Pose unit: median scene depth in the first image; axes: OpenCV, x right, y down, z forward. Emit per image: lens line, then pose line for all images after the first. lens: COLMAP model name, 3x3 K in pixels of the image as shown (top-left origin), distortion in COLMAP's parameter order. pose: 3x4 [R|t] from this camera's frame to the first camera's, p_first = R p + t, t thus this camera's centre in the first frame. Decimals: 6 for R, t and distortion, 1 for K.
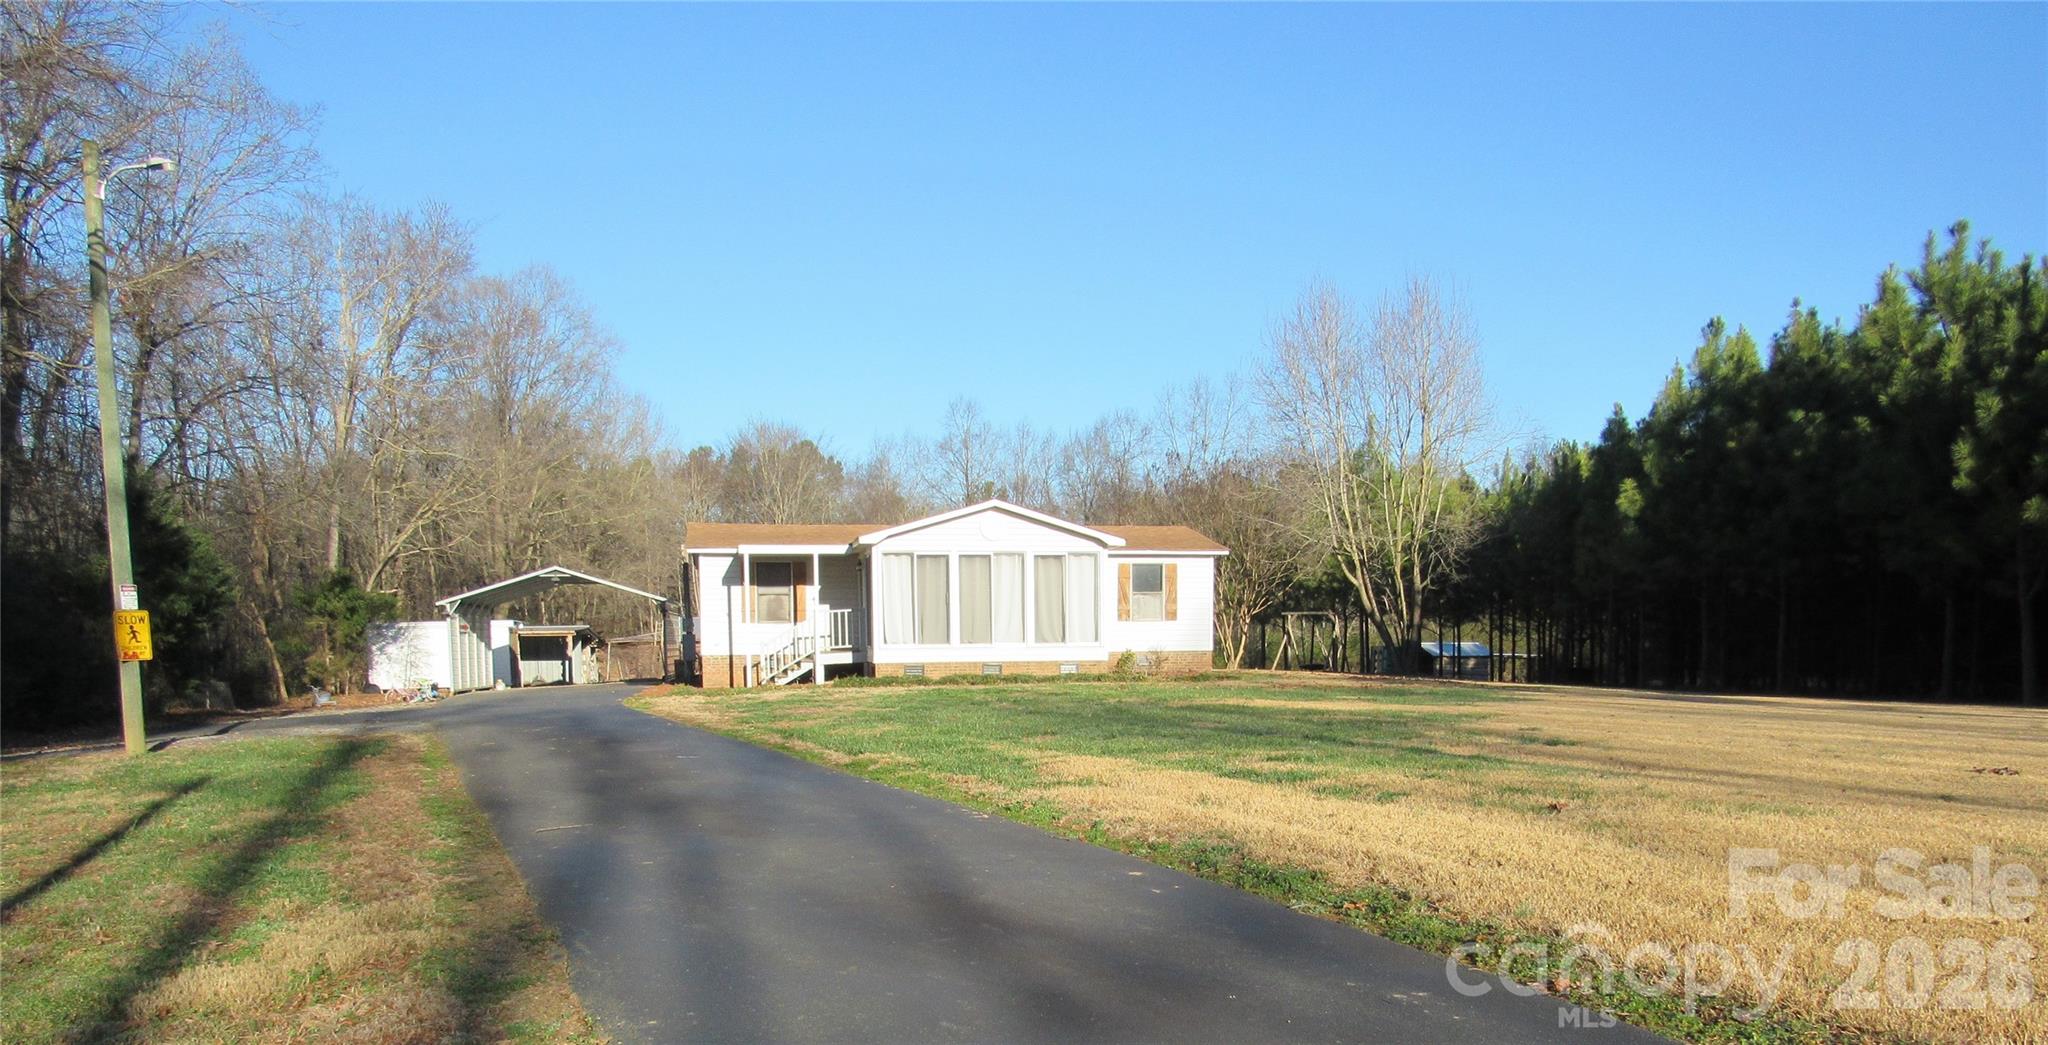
lens RADIAL K [[1502.6, 0, 1024.6], [0, 1502.6, 779.2], [0, 0, 1]] dist [-0.031662, -0.000525]
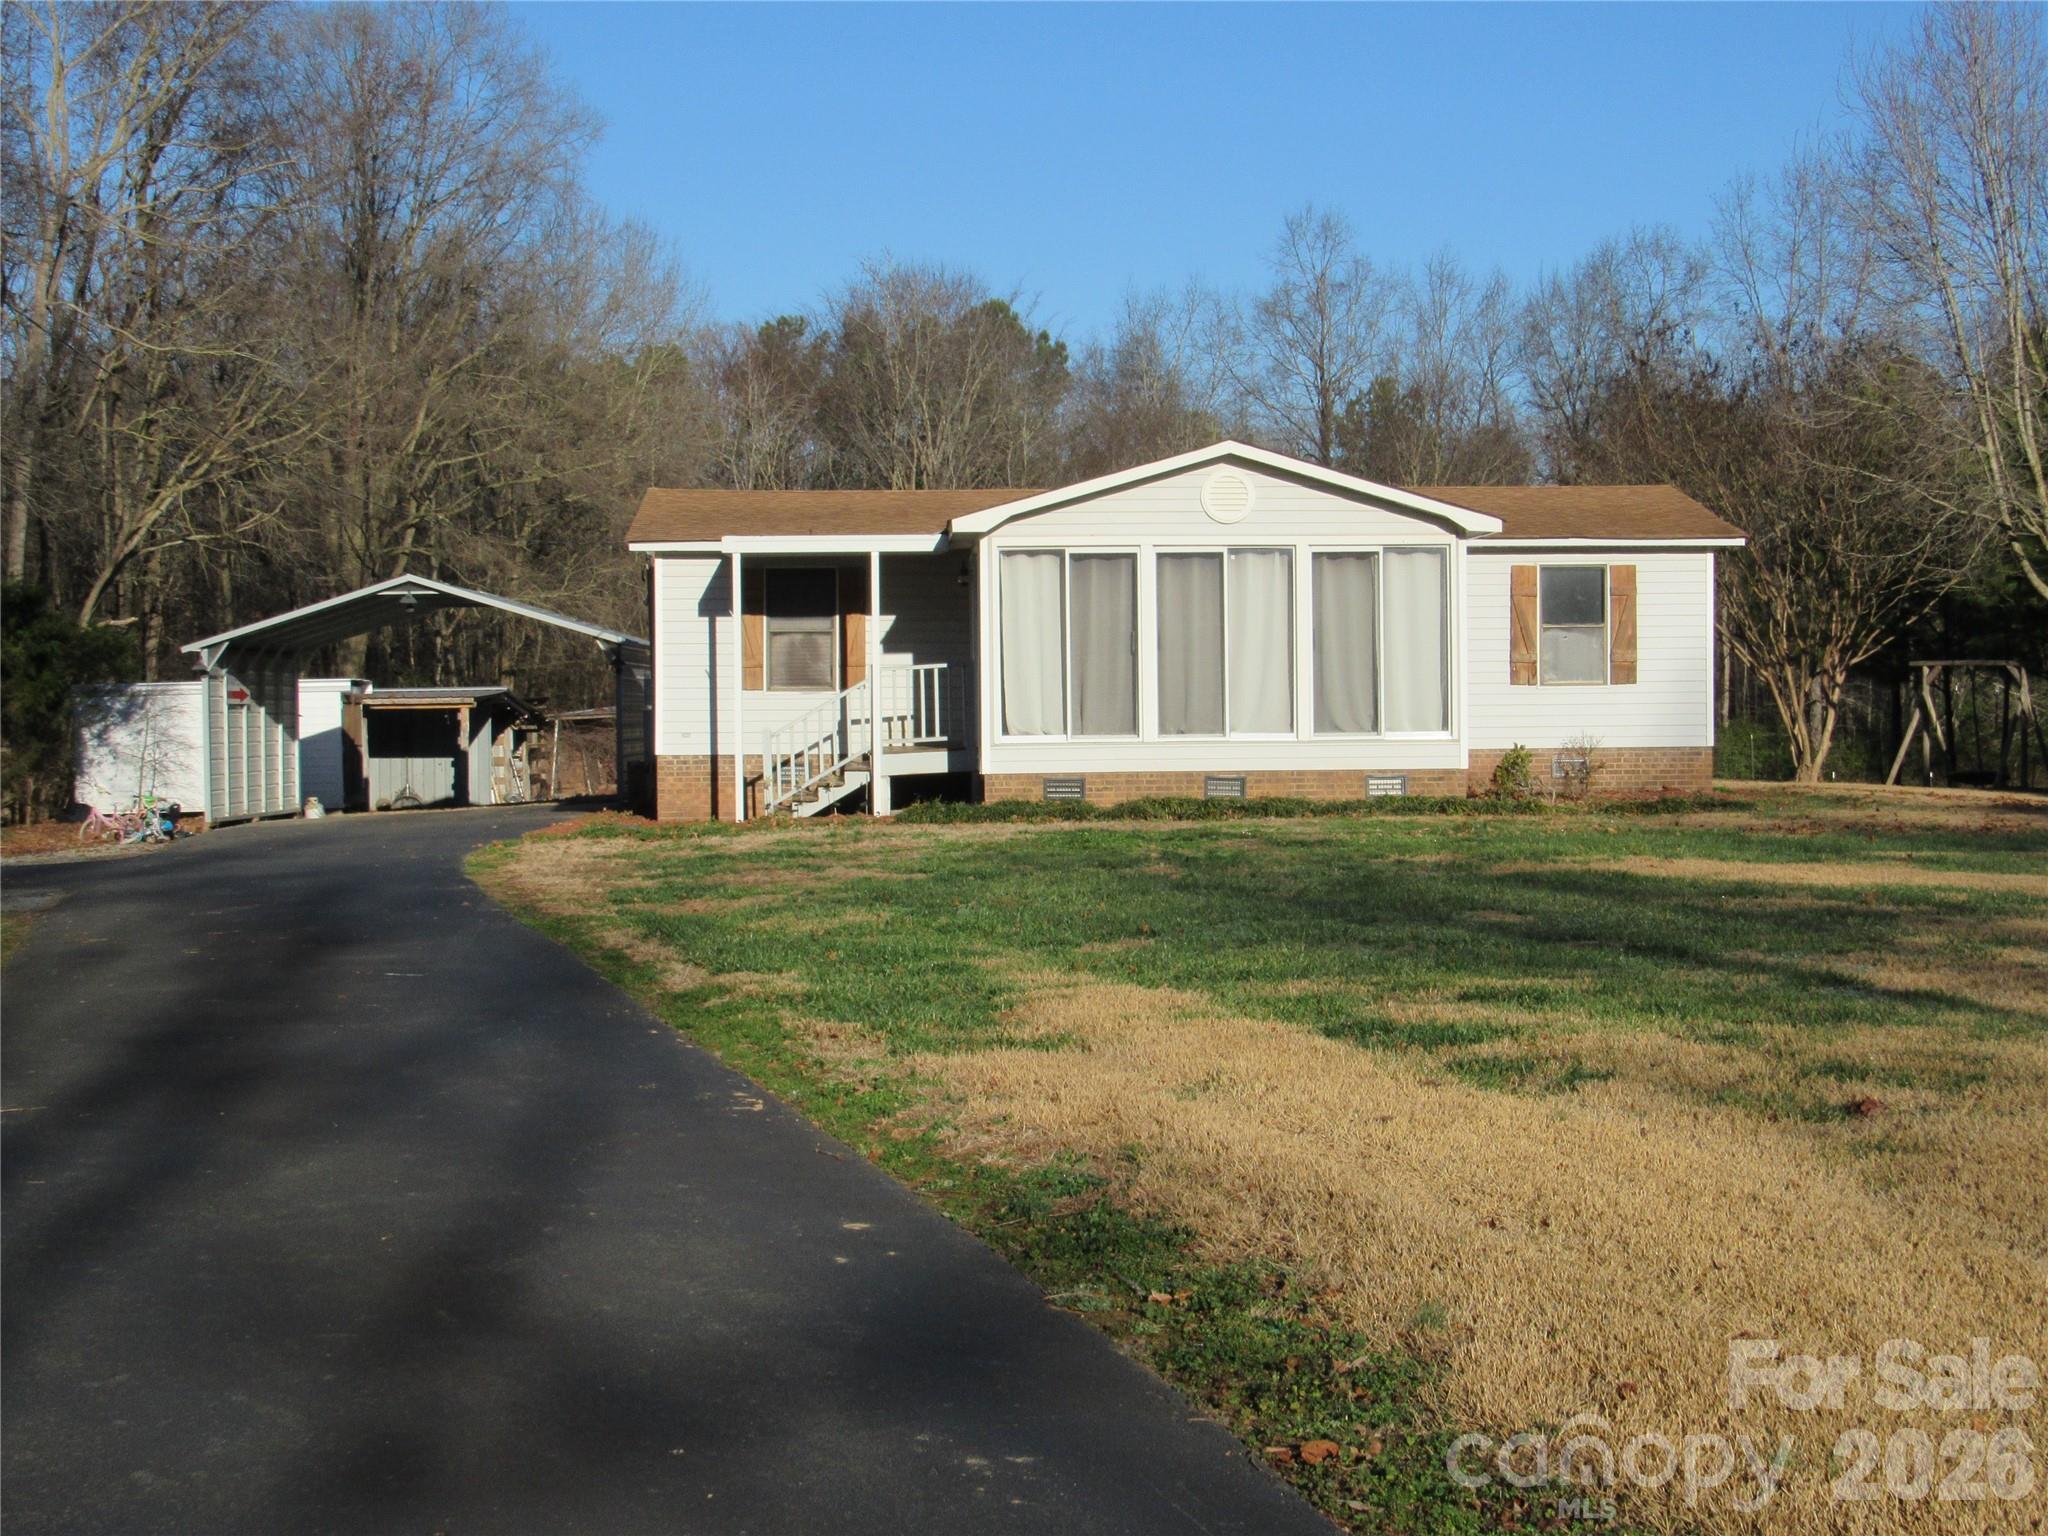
lens RADIAL K [[3197.8, 0, 1024.4], [0, 3197.8, 766.0], [0, 0, 1]] dist [-0.125821, -0.027444]
pose [[0.989679, 0.001521, -0.143294, 0.049584], [-0.012100, 0.997260, -0.072987, -0.003131], [0.142790, 0.073967, 0.986985, -0.022125]]
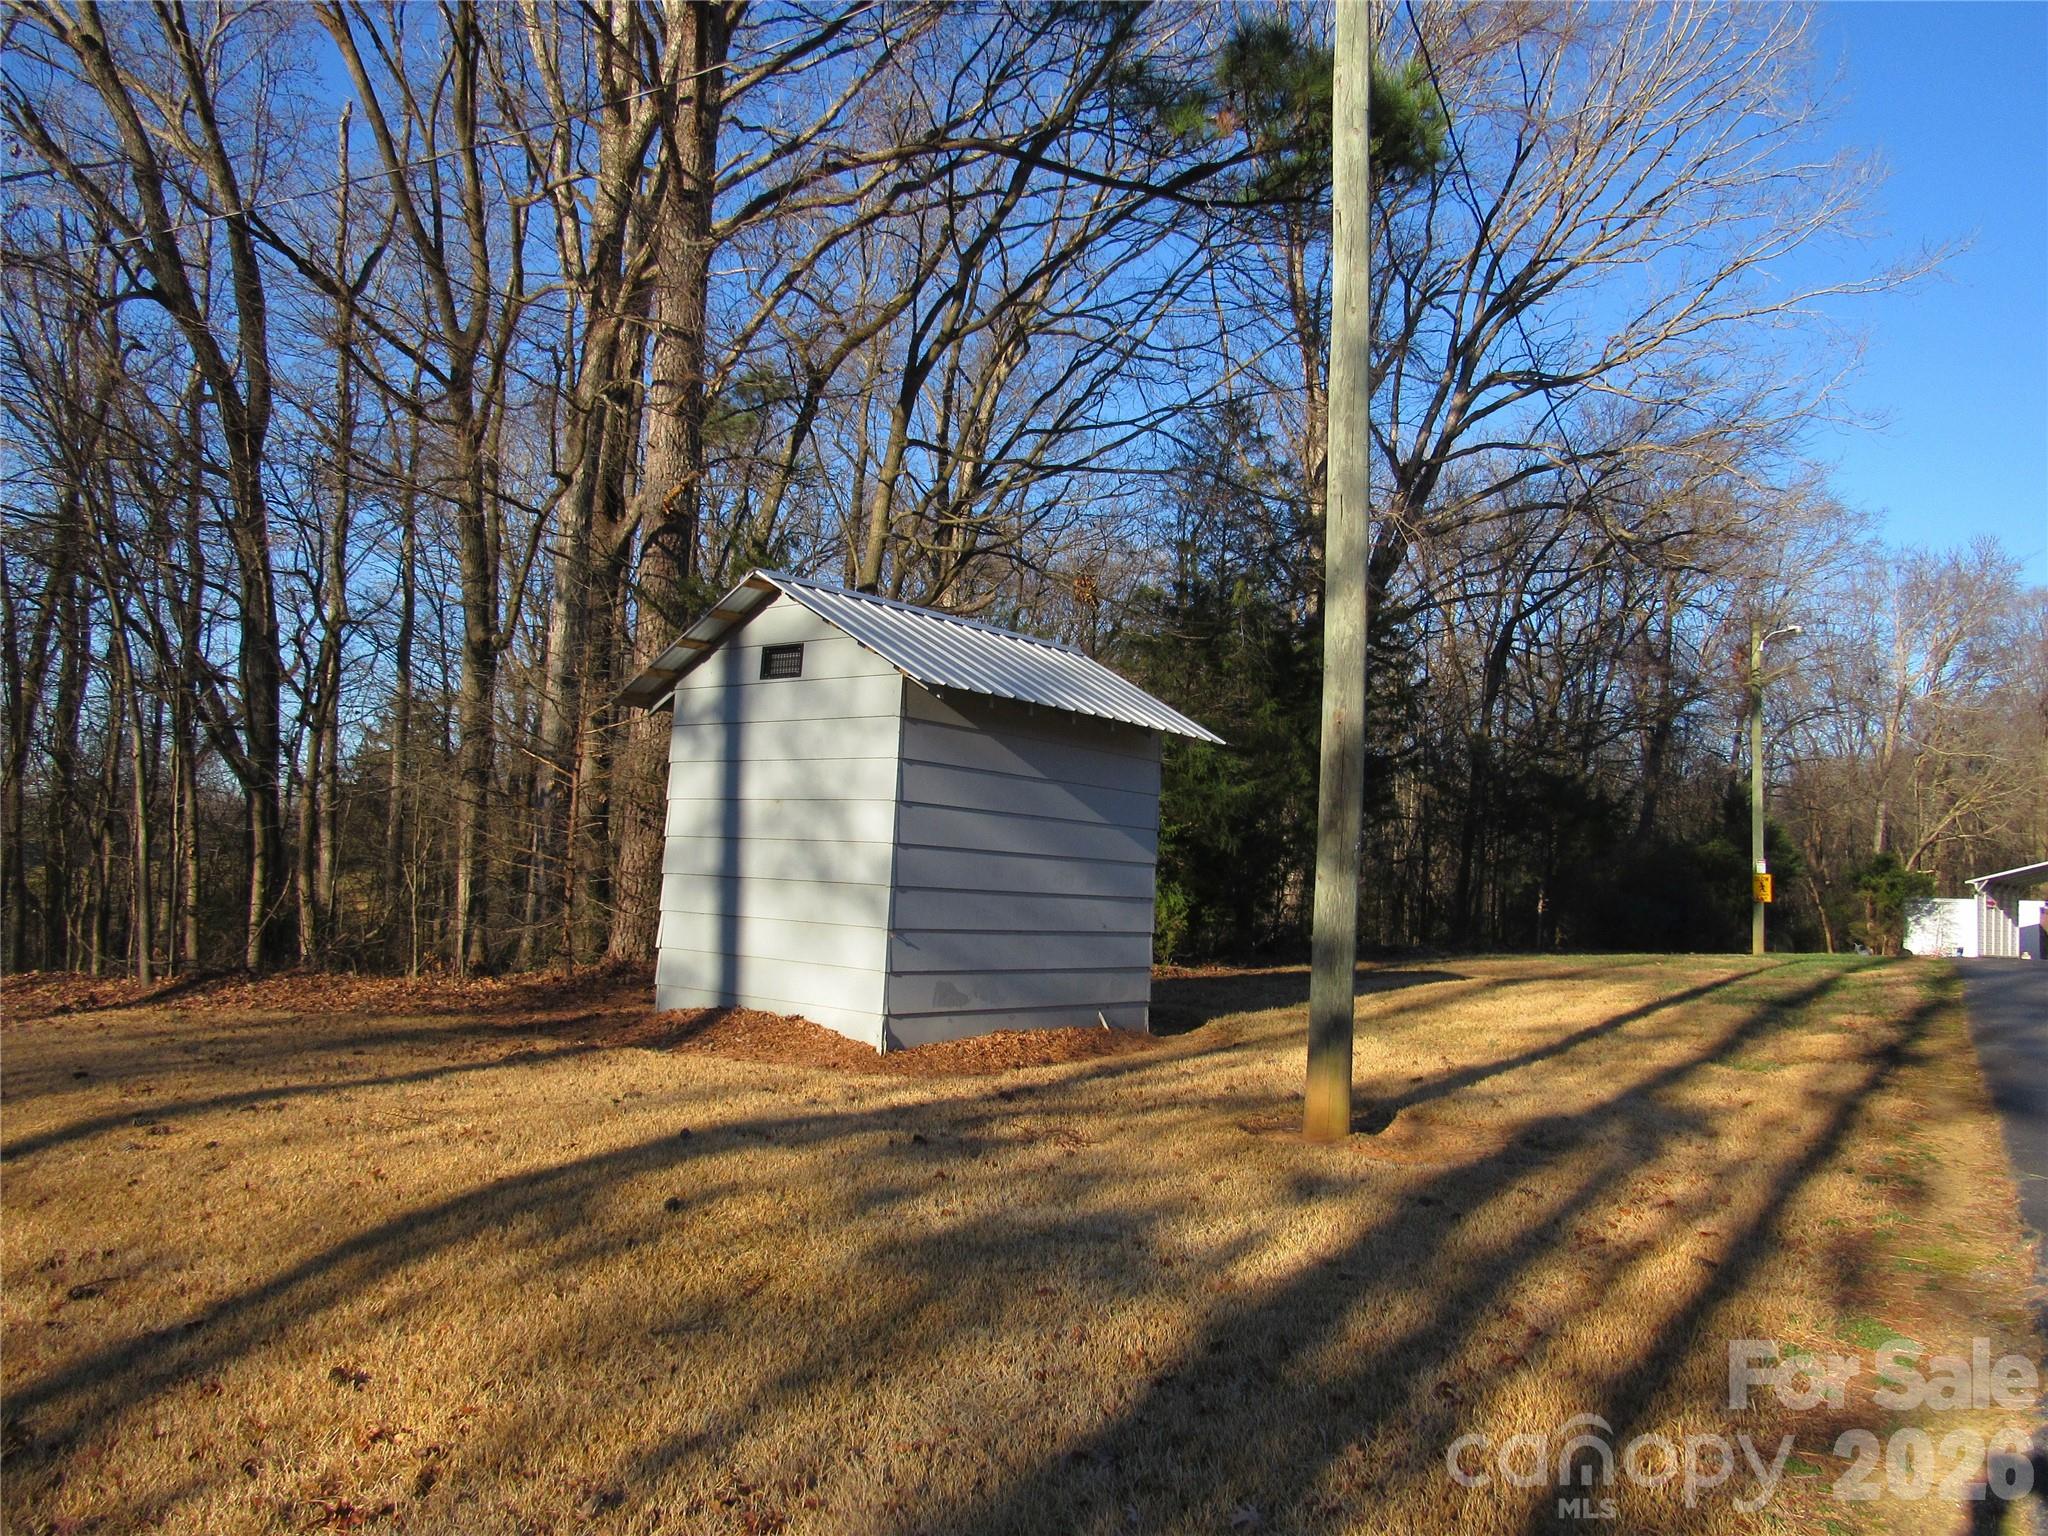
lens RADIAL K [[1443.9, 0, 1024.0], [0, 1443.9, 768.0], [0, 0, 1]] dist [-0.042114, 0.011548]
pose [[0.567414, -0.027856, -0.822961, 0.139293], [-0.133647, 0.983060, -0.125422, 0.042888], [0.812514, 0.181153, 0.554079, -0.312092]]
